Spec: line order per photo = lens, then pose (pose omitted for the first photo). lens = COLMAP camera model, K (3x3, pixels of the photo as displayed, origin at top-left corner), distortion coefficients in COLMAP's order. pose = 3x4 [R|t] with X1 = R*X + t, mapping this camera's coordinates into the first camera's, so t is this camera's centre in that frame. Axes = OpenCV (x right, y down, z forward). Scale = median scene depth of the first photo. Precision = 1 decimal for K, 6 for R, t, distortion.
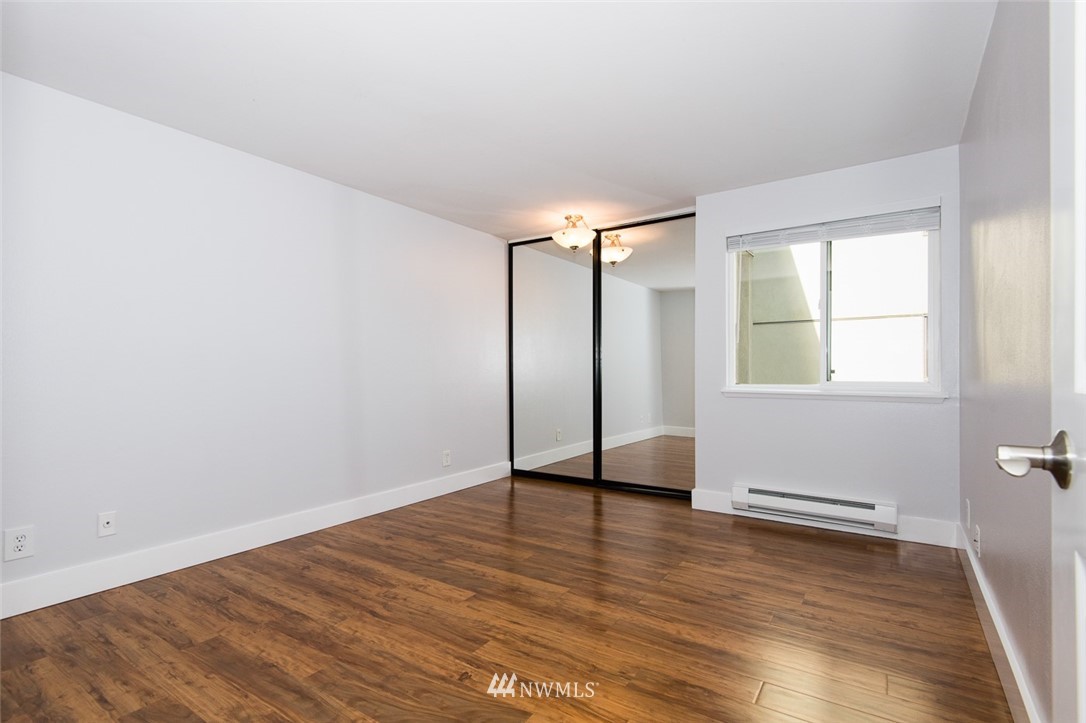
lens RADIAL K [[515.7, 0, 546.1], [0, 515.7, 362.8], [0, 0, 1]] dist [0.051286, -0.028746]
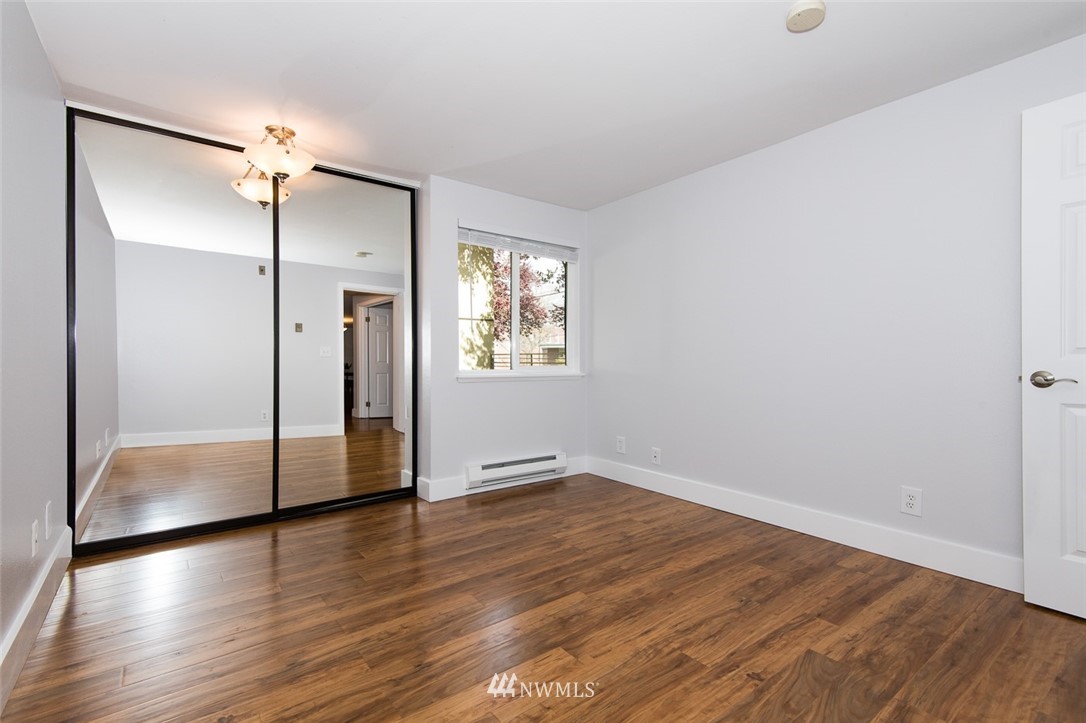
lens RADIAL K [[515.7, 0, 546.1], [0, 515.7, 362.8], [0, 0, 1]] dist [0.051286, -0.028746]
pose [[0.315377, -0.004198, 0.948957, -0.783284], [-0.010945, 0.999908, 0.008061, 0.021865], [-0.948903, -0.012928, 0.315302, 0.716312]]
